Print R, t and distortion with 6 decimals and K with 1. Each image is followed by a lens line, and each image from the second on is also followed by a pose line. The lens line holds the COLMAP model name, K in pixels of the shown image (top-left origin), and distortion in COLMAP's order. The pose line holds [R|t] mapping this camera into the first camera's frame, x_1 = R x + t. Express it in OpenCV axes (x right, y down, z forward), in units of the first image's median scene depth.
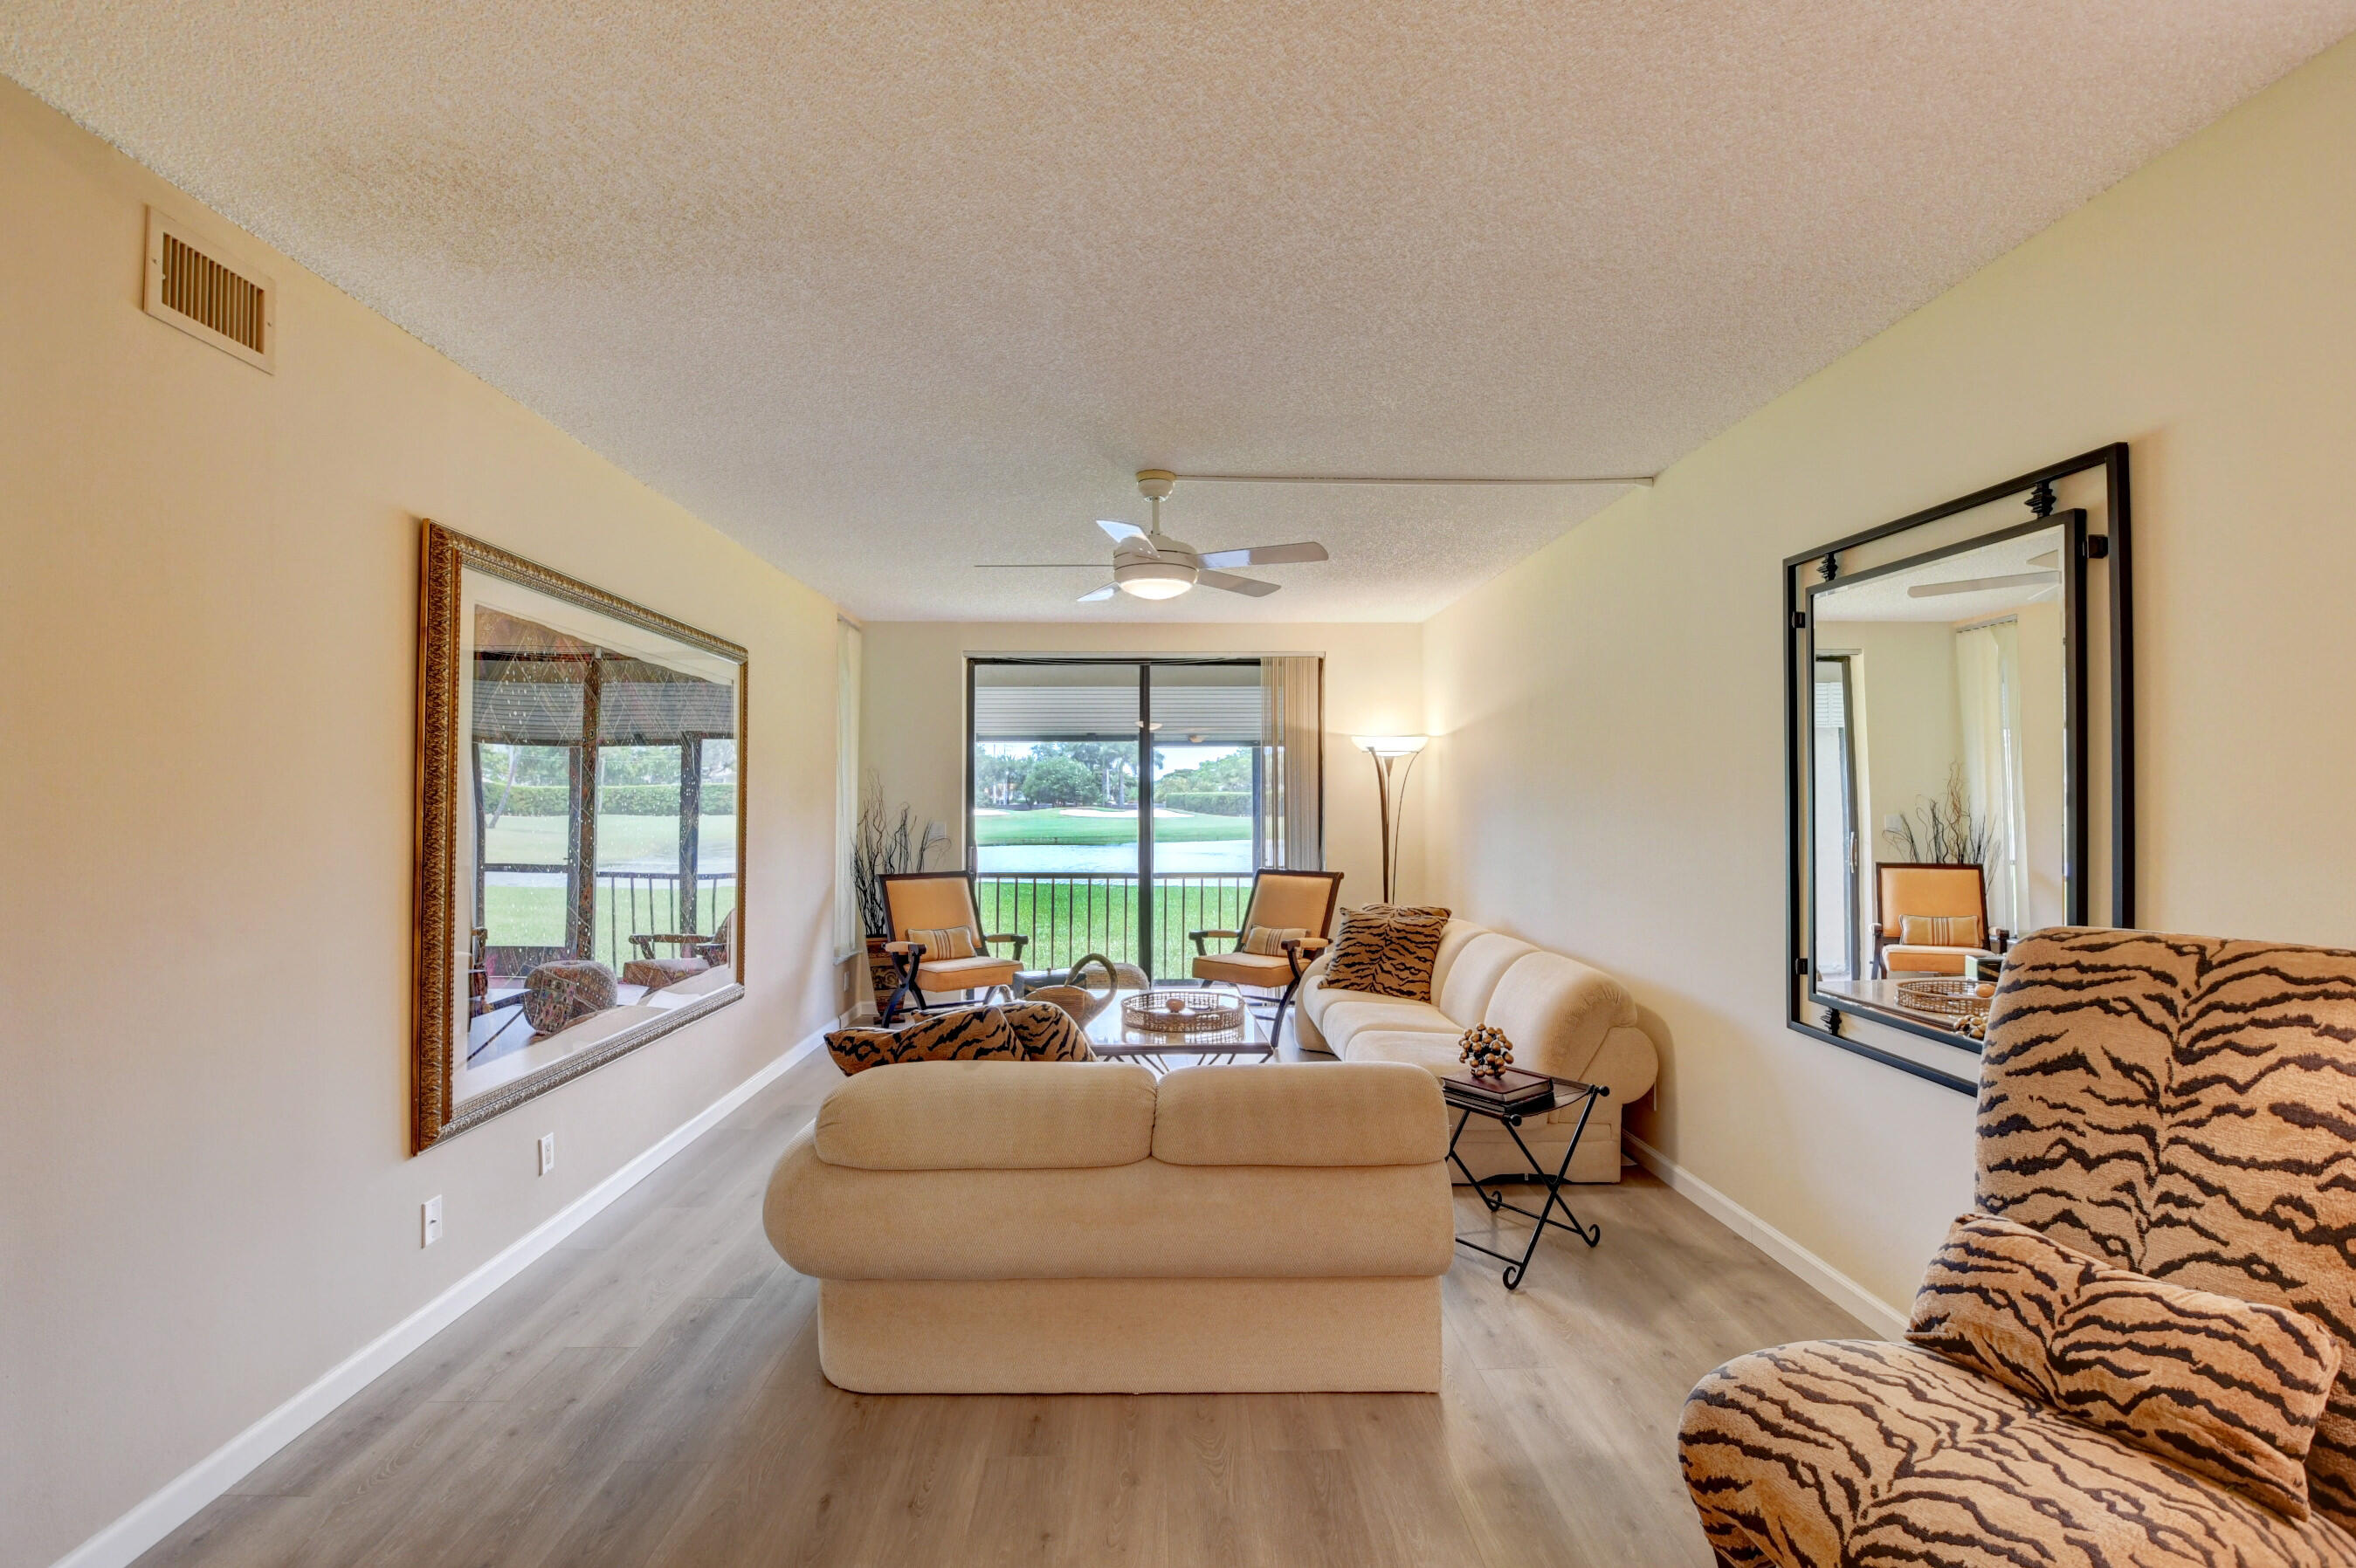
lens RADIAL K [[1025.1, 0, 1187.1], [0, 1025.1, 791.3], [0, 0, 1]] dist [-0.020257, -0.000490]
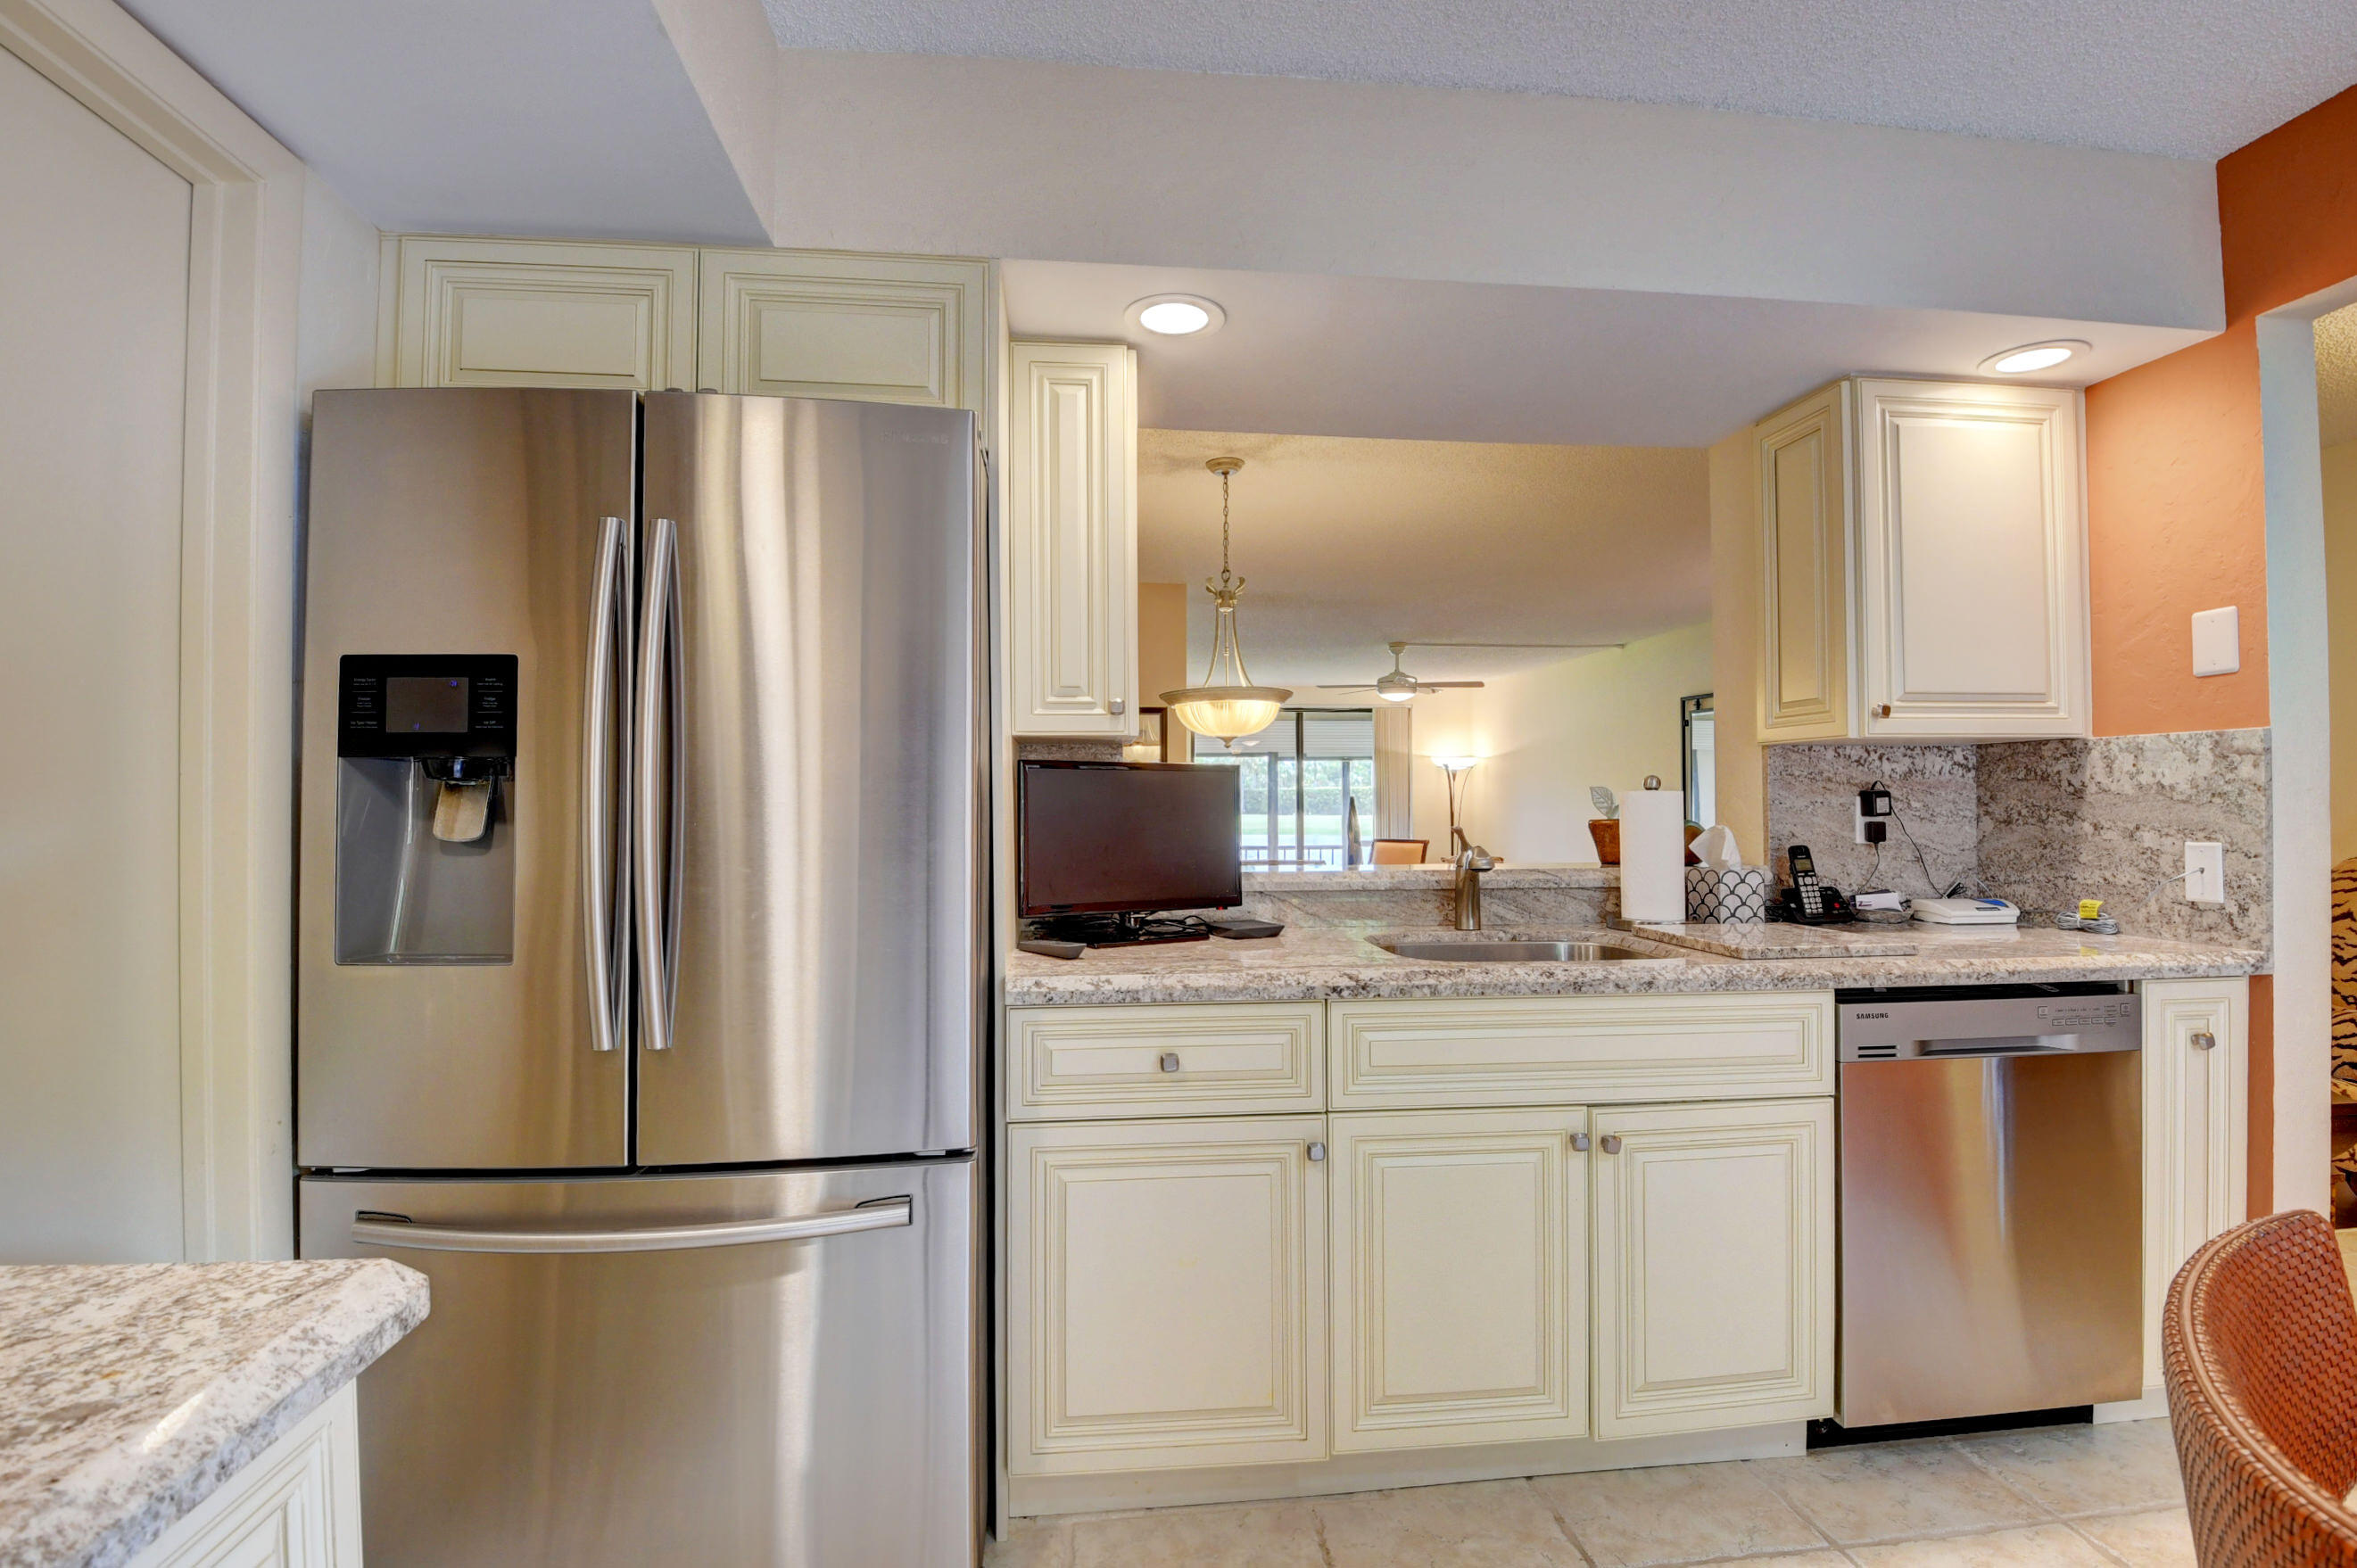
lens RADIAL K [[1025.5, 0, 1187.6], [0, 1025.5, 791.3], [0, 0, 1]] dist [-0.020257, -0.000490]
pose [[0.997843, 0.004212, 0.065510, -0.558420], [-0.004634, 0.999970, 0.006284, -0.012807], [-0.065481, -0.006574, 0.997832, -1.016259]]
